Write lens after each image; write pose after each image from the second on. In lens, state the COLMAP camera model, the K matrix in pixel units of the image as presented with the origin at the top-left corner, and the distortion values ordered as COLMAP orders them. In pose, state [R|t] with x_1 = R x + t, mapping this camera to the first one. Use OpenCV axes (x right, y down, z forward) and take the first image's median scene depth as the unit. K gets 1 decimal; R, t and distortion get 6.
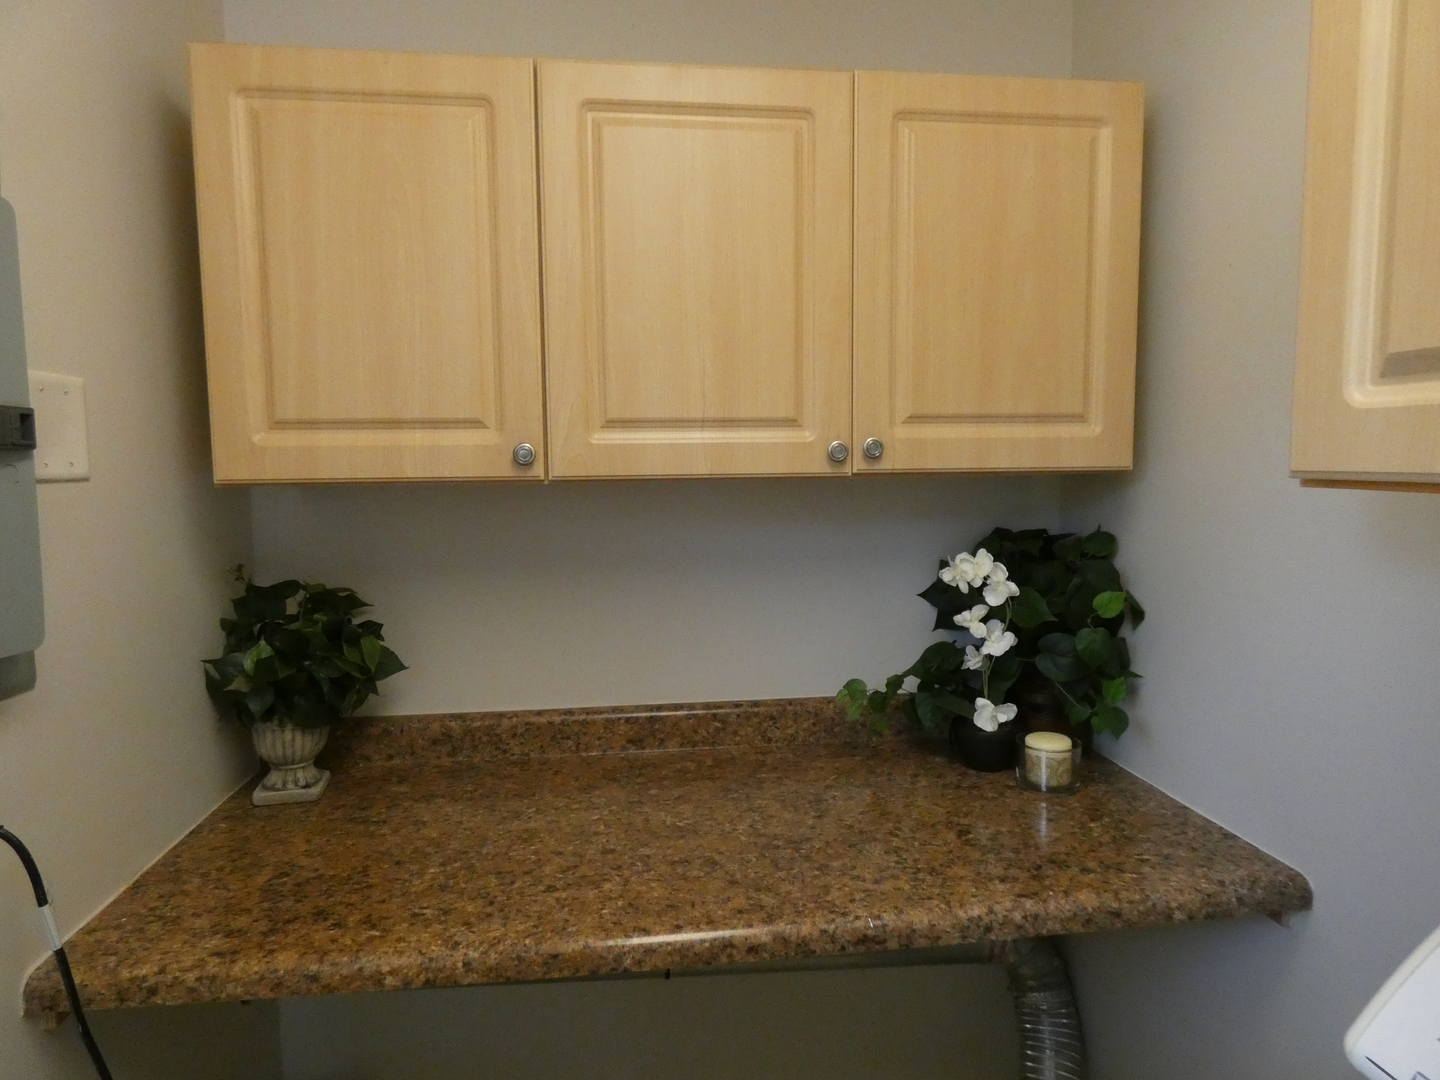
lens RADIAL K [[865.6, 0, 720.0], [0, 865.6, 540.0], [0, 0, 1]] dist [-0.002040, -0.007069]
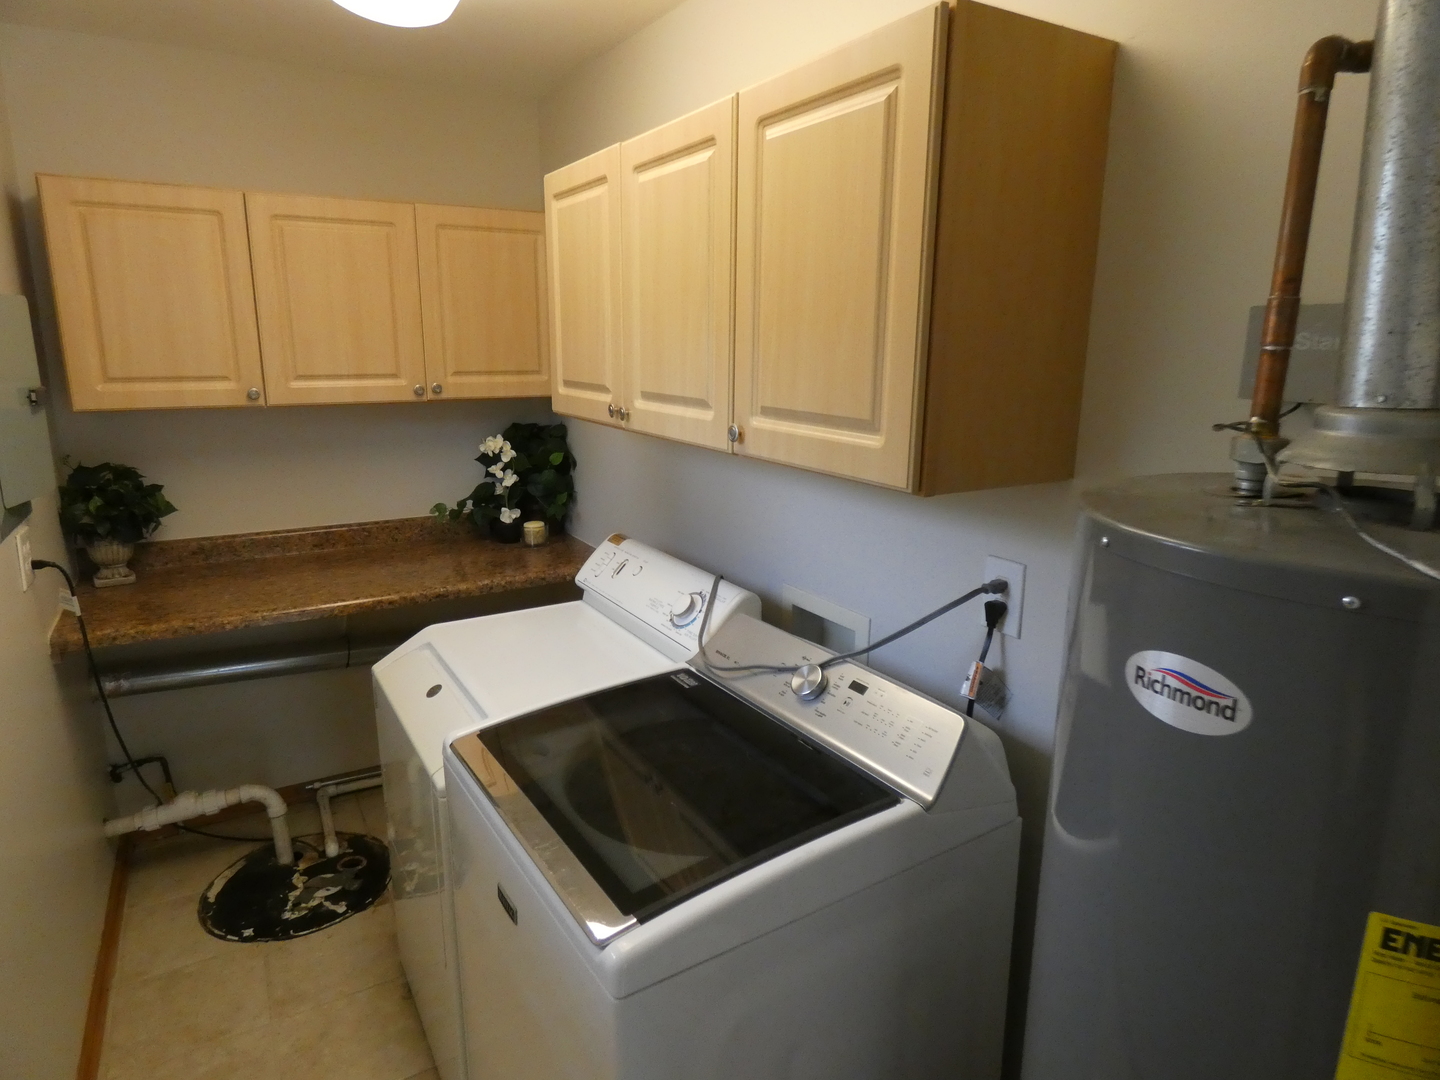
lens RADIAL K [[865.6, 0, 720.0], [0, 865.6, 540.0], [0, 0, 1]] dist [-0.002040, -0.007069]
pose [[0.917032, -0.073804, 0.391924, -0.041769], [0.020378, 0.990115, 0.138771, -0.017456], [-0.398292, -0.119271, 0.909471, -1.190153]]
